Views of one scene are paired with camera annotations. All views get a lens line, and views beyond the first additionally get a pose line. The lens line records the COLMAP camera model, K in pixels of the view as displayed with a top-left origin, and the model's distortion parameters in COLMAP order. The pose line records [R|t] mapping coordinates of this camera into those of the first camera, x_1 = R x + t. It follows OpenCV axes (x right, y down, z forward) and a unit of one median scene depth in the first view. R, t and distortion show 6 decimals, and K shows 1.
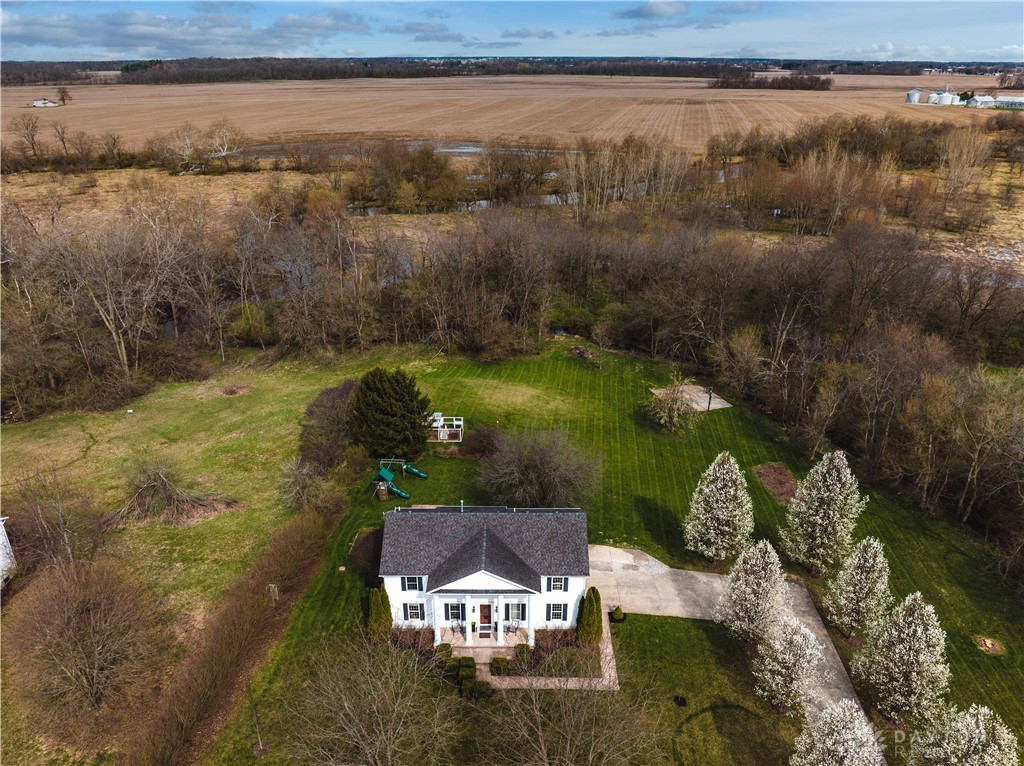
lens RADIAL K [[736.0, 0, 512.0], [0, 736.0, 383.0], [0, 0, 1]] dist [-0.042391, -0.002105]
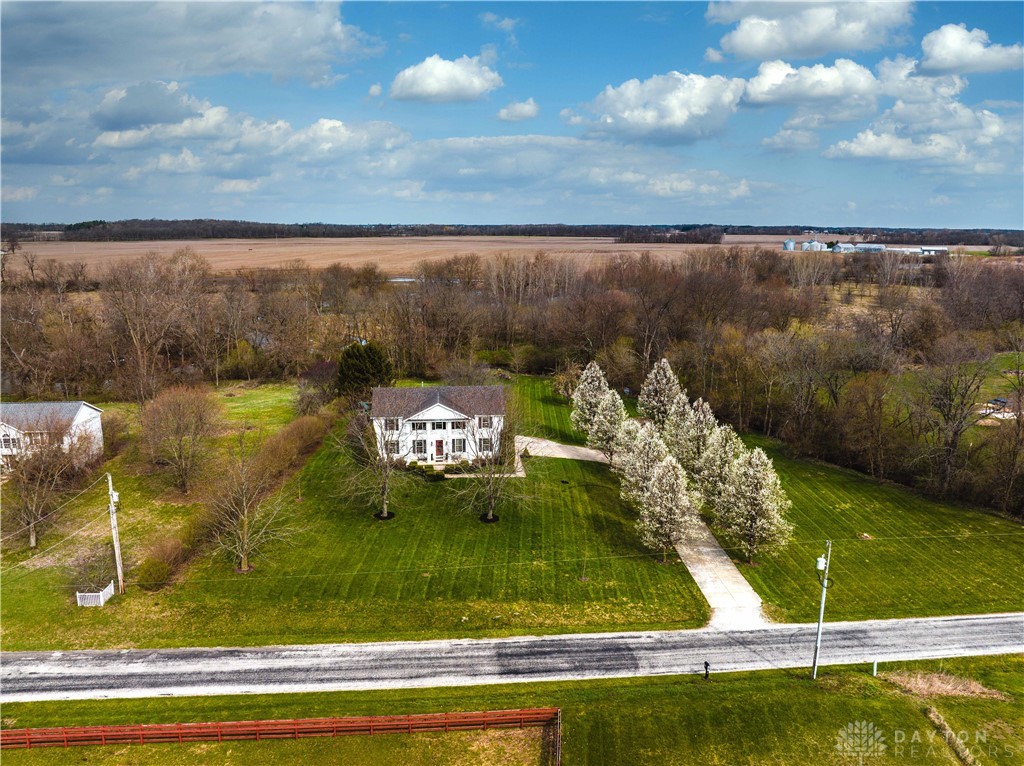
lens RADIAL K [[717.4, 0, 512.0], [0, 717.4, 383.0], [0, 0, 1]] dist [-0.040436, -0.004102]
pose [[0.994964, -0.018856, 0.098447, -0.026873], [0.038070, 0.979641, -0.197116, 0.431985], [-0.092726, 0.199871, 0.975425, -0.451407]]
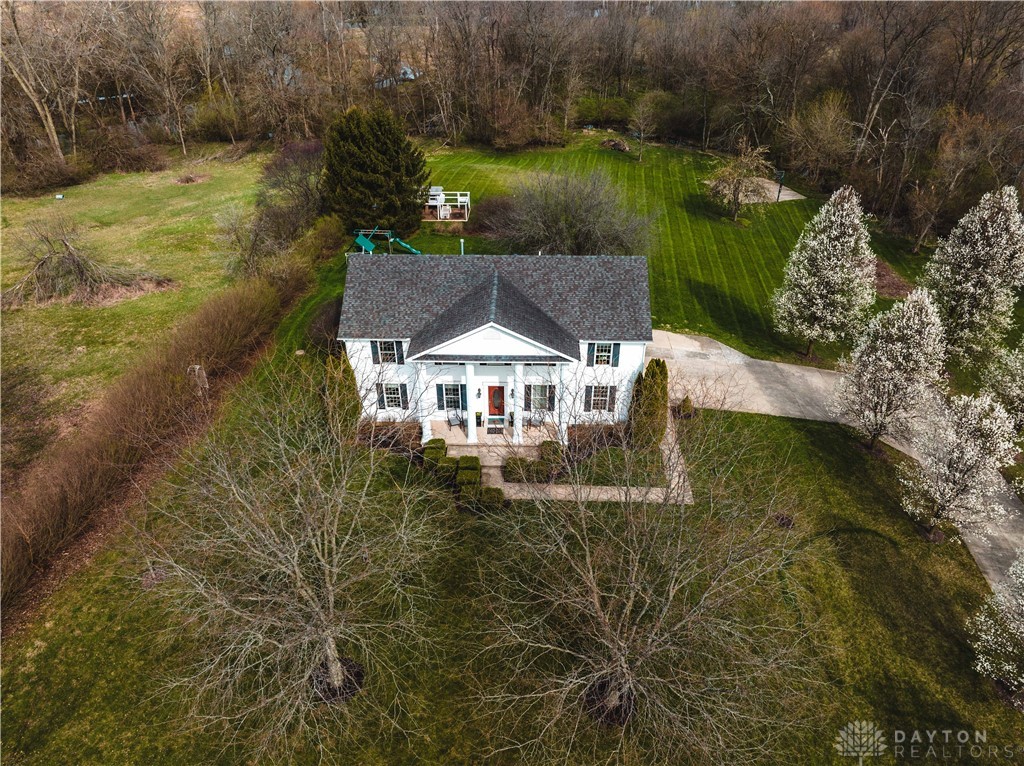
lens RADIAL K [[736.0, 0, 512.0], [0, 736.0, 383.0], [0, 0, 1]] dist [-0.042391, -0.002105]
pose [[0.999770, 0.008742, -0.019608, -0.007127], [-0.005288, 0.985477, 0.169726, 0.162034], [0.020807, -0.169583, 0.985296, 0.287967]]
